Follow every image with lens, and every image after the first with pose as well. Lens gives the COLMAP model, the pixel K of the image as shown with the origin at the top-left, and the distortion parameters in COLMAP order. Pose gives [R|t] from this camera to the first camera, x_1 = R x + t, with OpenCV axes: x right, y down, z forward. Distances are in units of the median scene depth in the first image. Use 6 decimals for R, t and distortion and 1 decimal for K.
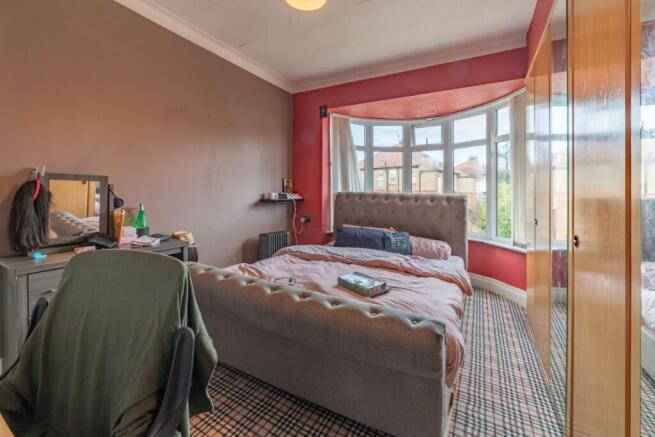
lens RADIAL K [[269.0, 0, 329.3], [0, 269.0, 199.2], [0, 0, 1]] dist [-0.000224, -0.000031]
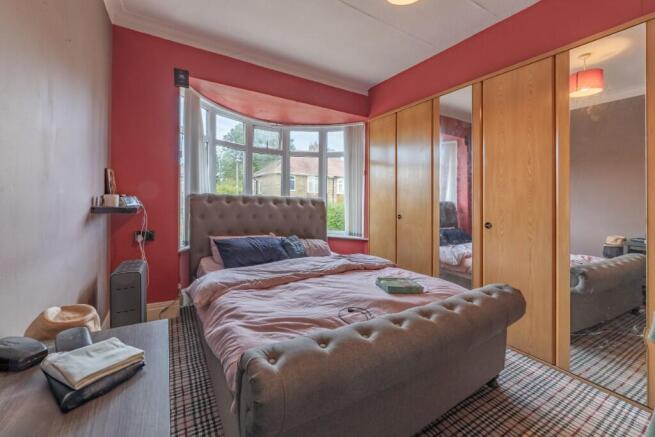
lens RADIAL K [[262.9, 0, 326.8], [0, 262.9, 196.9], [0, 0, 1]] dist [-0.000435, -0.000045]
pose [[0.502349, -0.000401, 0.864665, -0.467118], [-0.000550, 1.000000, 0.000784, -0.021360], [-0.864665, -0.000869, 0.502348, 0.373490]]
